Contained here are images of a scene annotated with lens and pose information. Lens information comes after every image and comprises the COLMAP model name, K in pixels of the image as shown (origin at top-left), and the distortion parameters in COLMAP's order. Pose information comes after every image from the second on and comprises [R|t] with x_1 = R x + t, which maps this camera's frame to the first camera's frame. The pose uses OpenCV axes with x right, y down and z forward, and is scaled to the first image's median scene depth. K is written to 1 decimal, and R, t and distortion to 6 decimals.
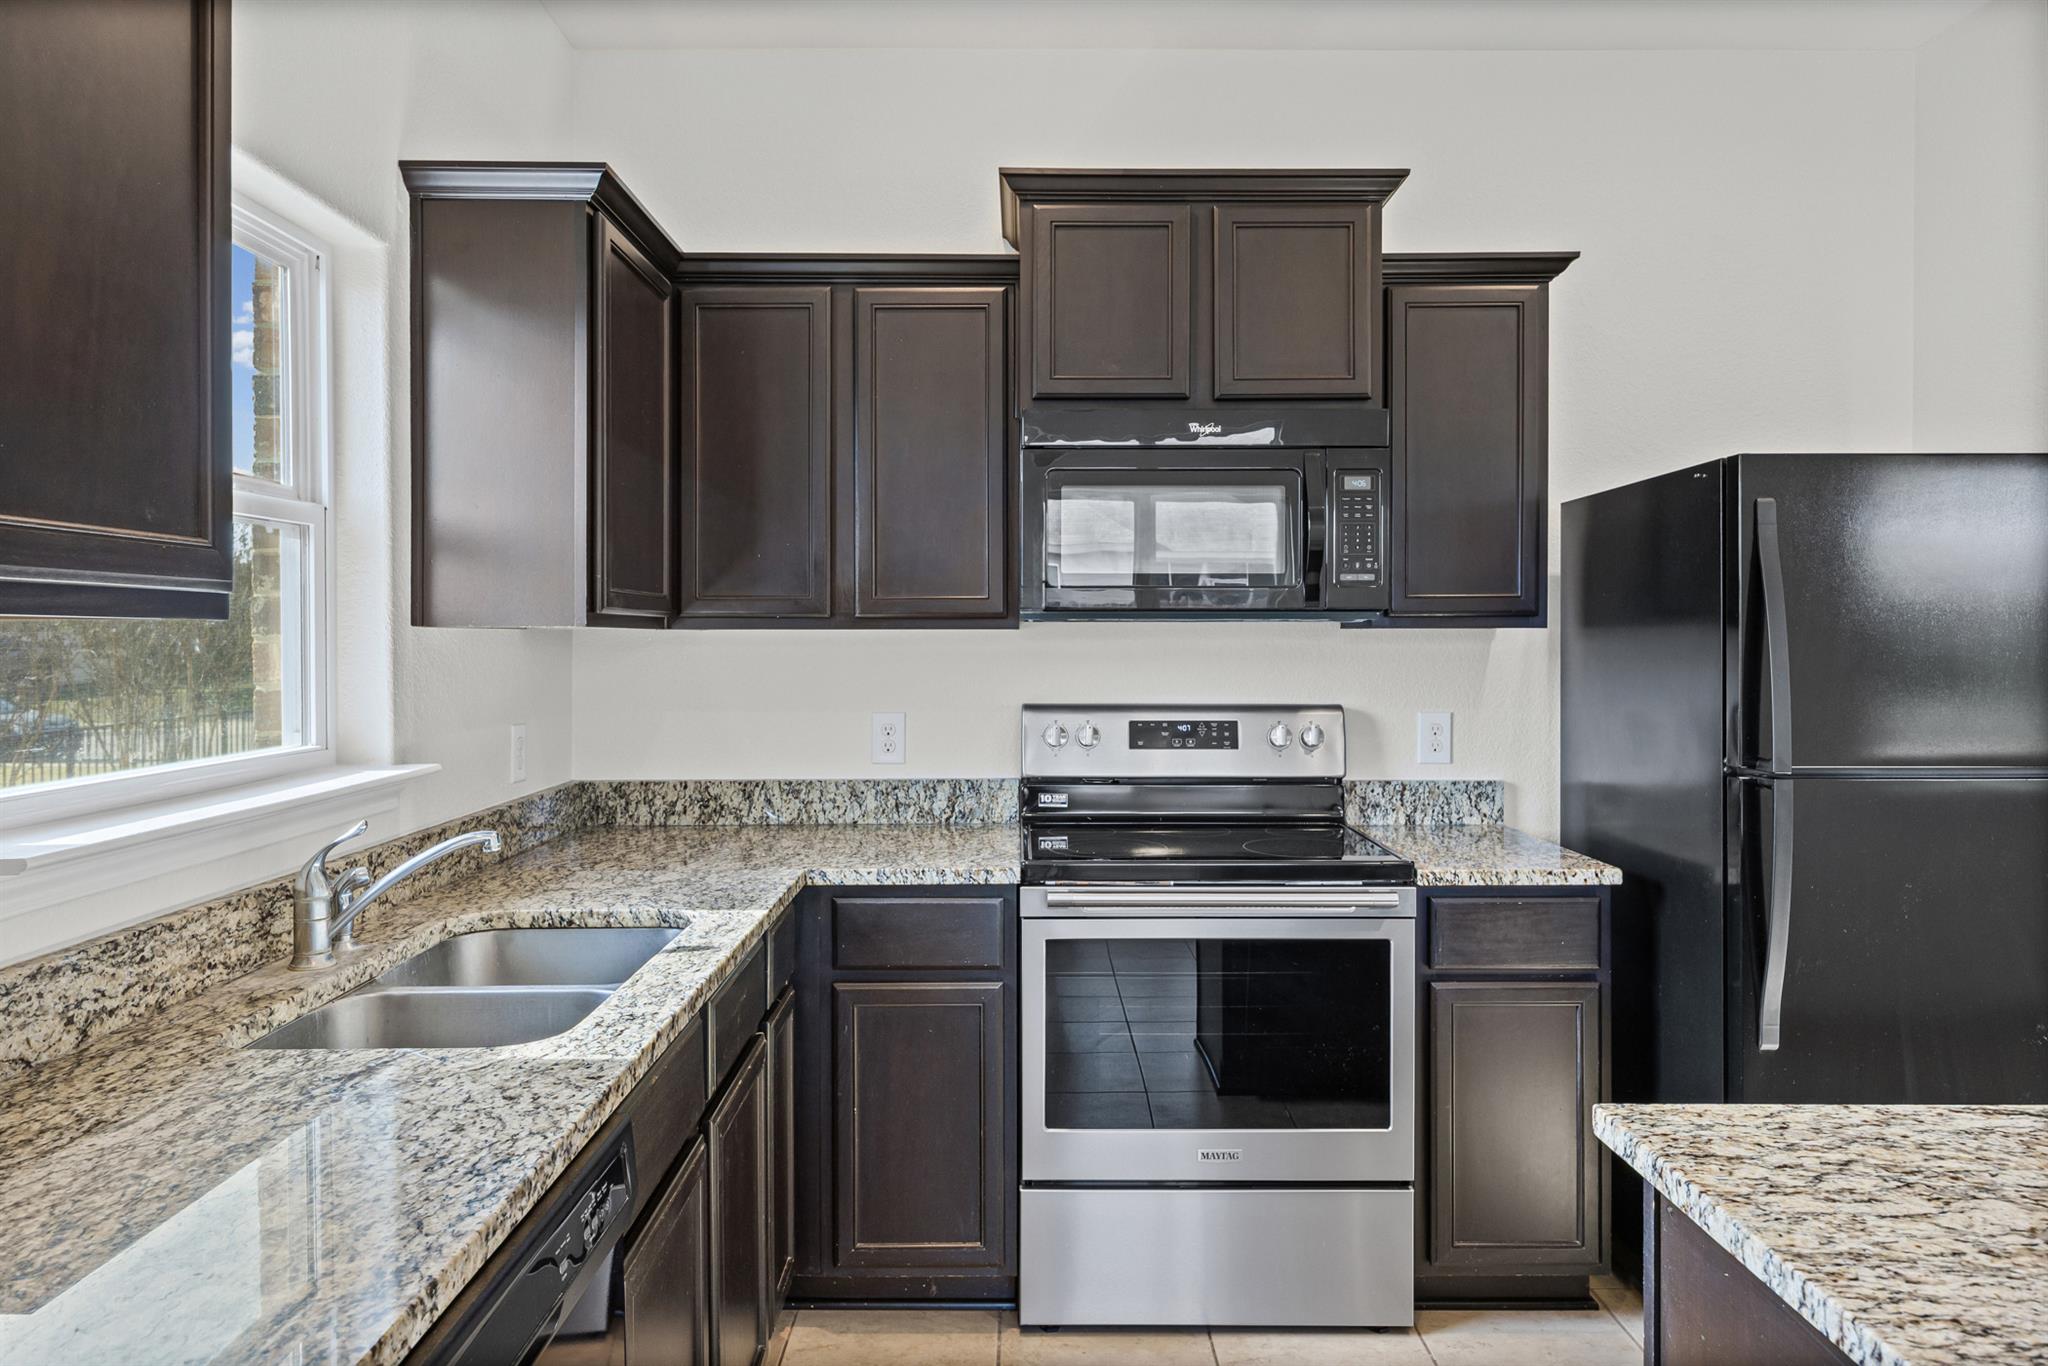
lens RADIAL K [[1344.6, 0, 1020.6], [0, 1344.6, 654.5], [0, 0, 1]] dist [0.001474, 0.000683]
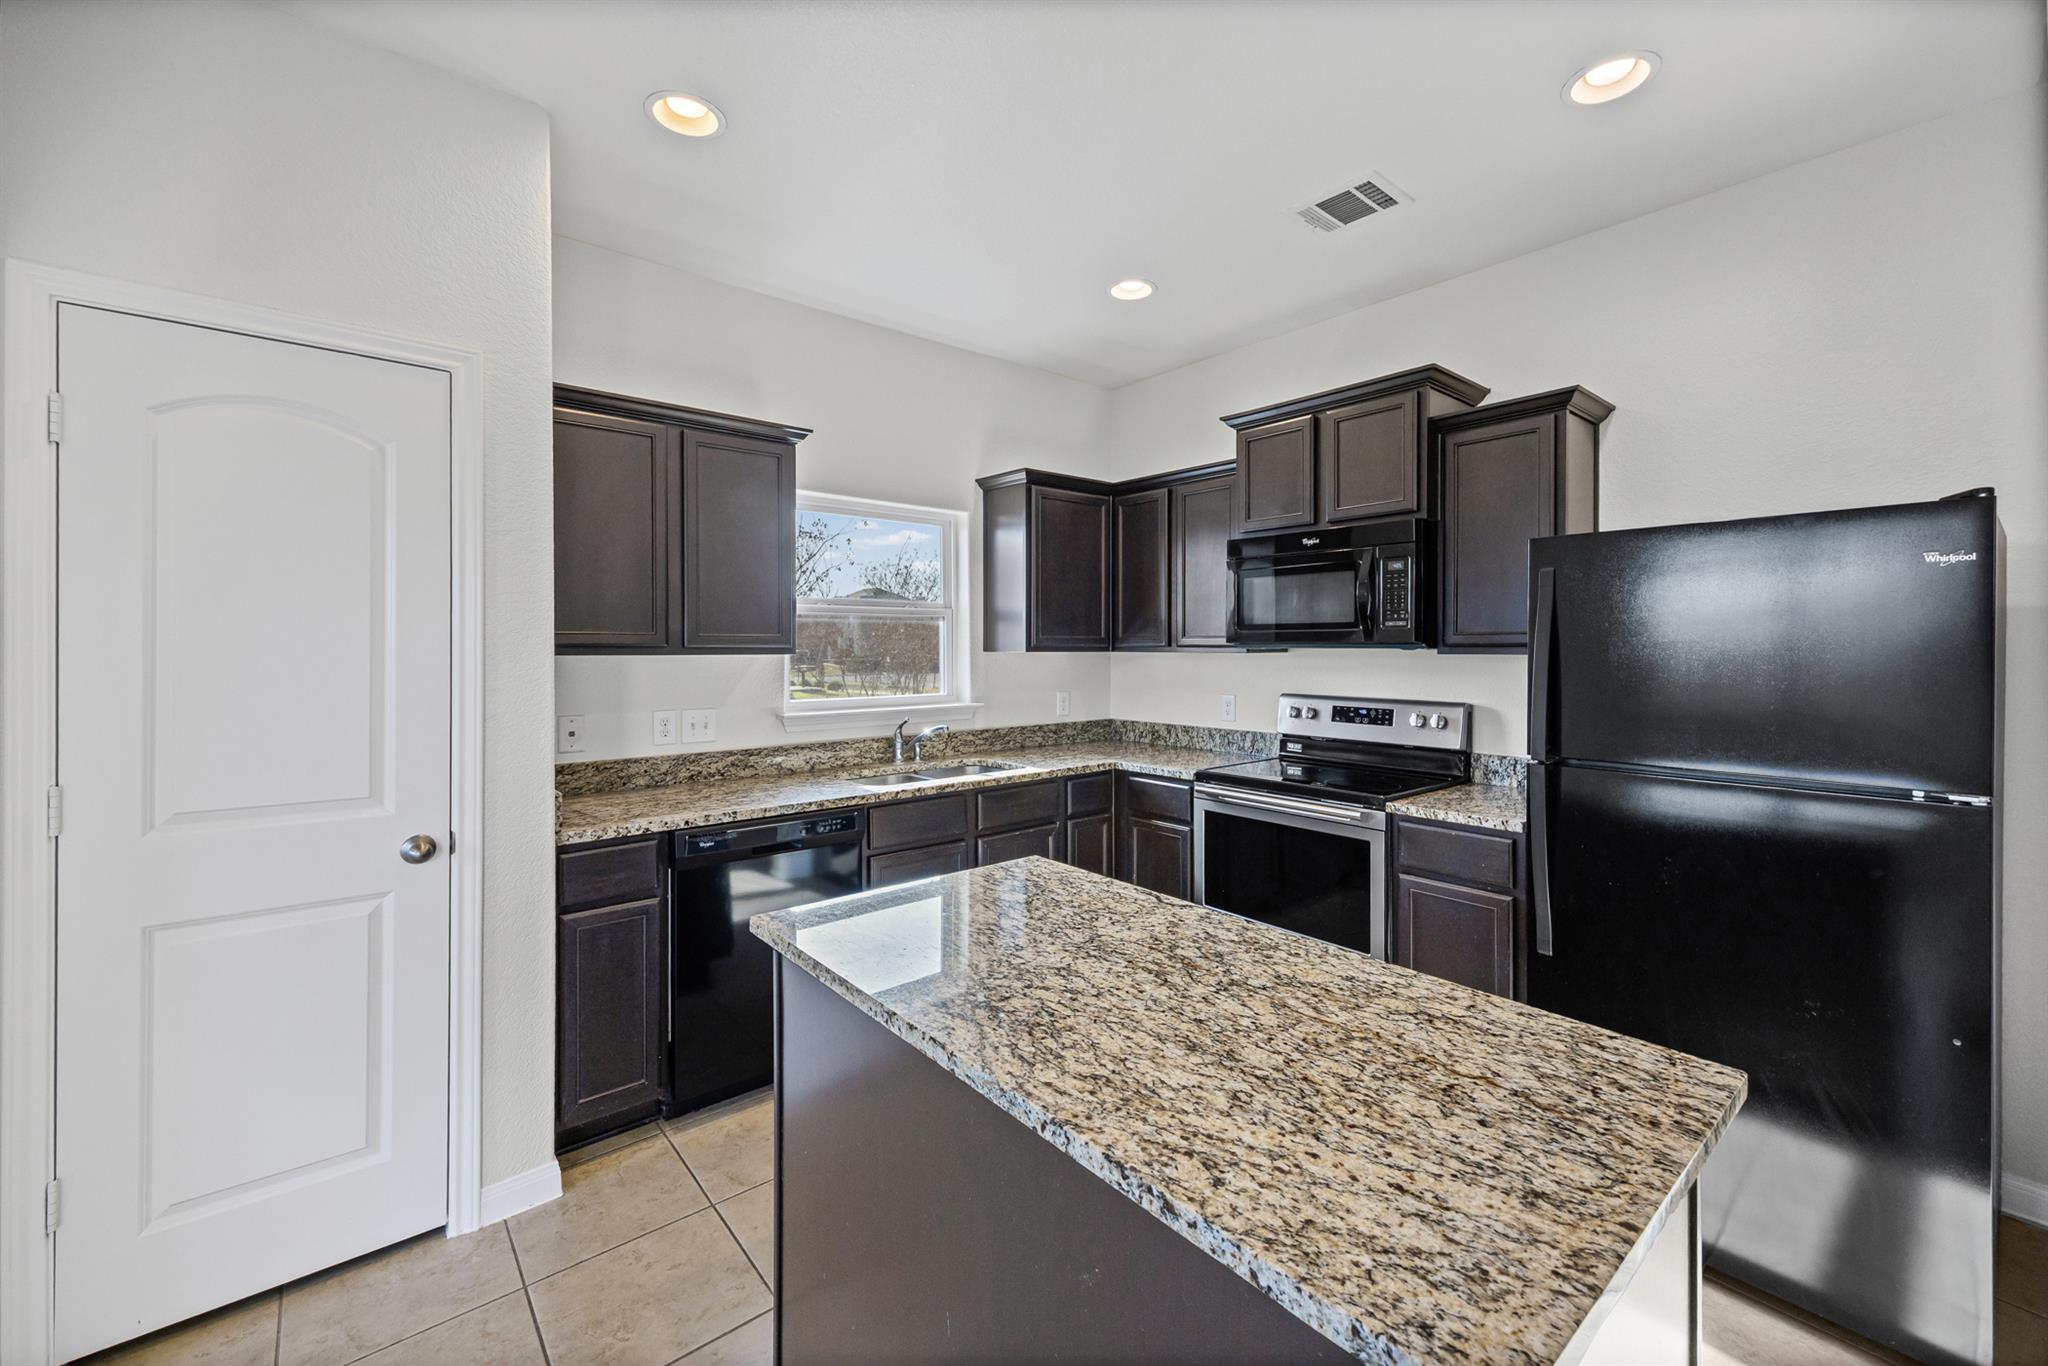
lens RADIAL K [[831.8, 0, 1023.8], [0, 831.8, 645.2], [0, 0, 1]] dist [-0.000228, 0.000000]
pose [[0.642373, 0.001051, -0.766392, 0.653349], [-0.011470, 0.999900, -0.008244, -0.015429], [0.766307, 0.014086, 0.642321, 0.002868]]
